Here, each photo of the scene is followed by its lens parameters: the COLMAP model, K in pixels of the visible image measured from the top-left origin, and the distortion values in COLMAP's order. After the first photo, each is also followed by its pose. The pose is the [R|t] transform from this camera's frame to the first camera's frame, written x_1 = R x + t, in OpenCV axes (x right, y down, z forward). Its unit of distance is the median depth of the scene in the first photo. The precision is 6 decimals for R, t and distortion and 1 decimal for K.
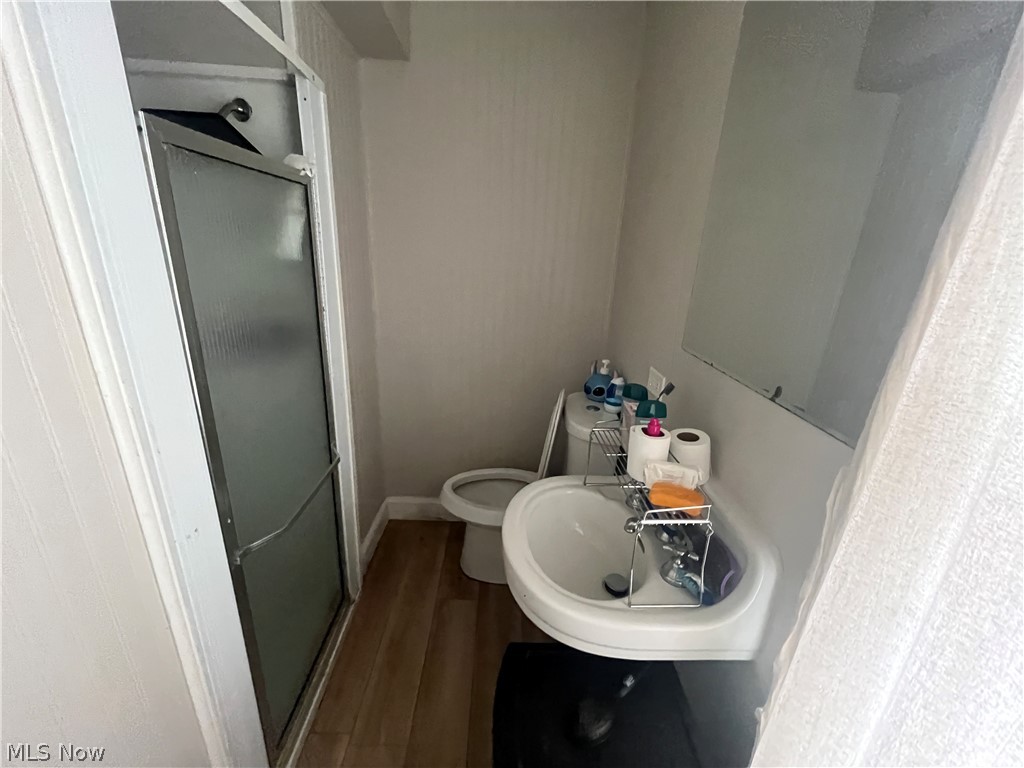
lens RADIAL K [[412.9, 0, 515.0], [0, 412.9, 385.6], [0, 0, 1]] dist [-0.003700, 0.000281]
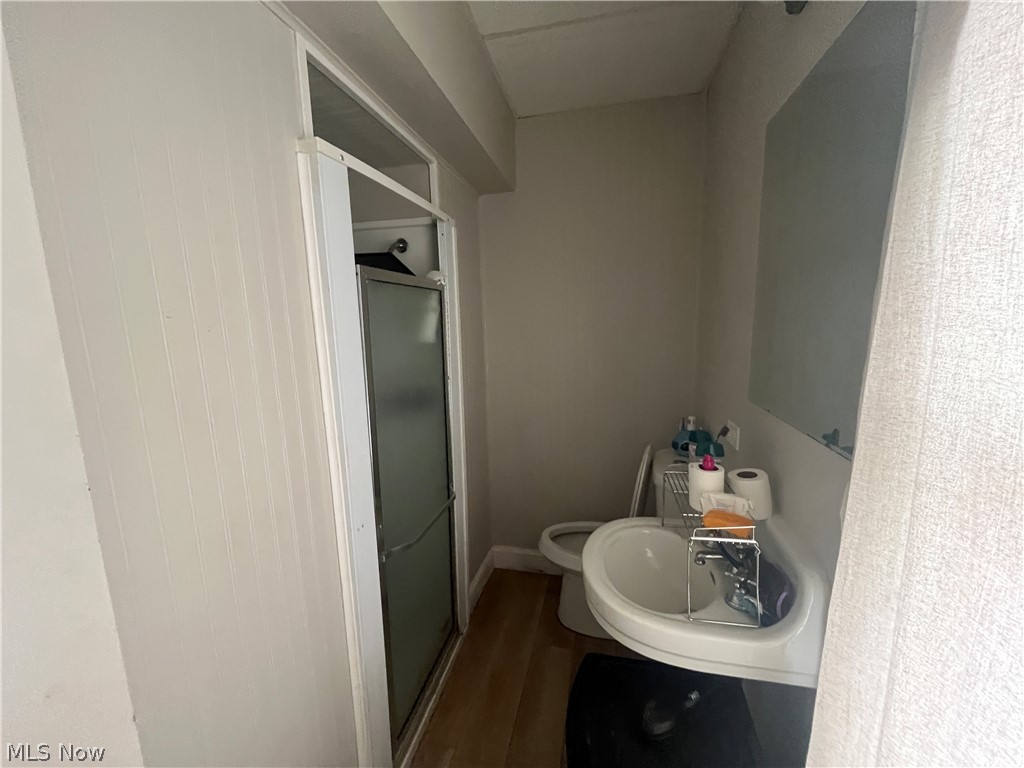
lens RADIAL K [[412.9, 0, 512.4], [0, 412.9, 384.8], [0, 0, 1]] dist [-0.003700, 0.000281]
pose [[0.964390, -0.032915, -0.262430, 0.115170], [-0.012740, 0.985293, -0.170398, 0.088246], [0.264179, 0.167674, 0.949787, -0.283431]]
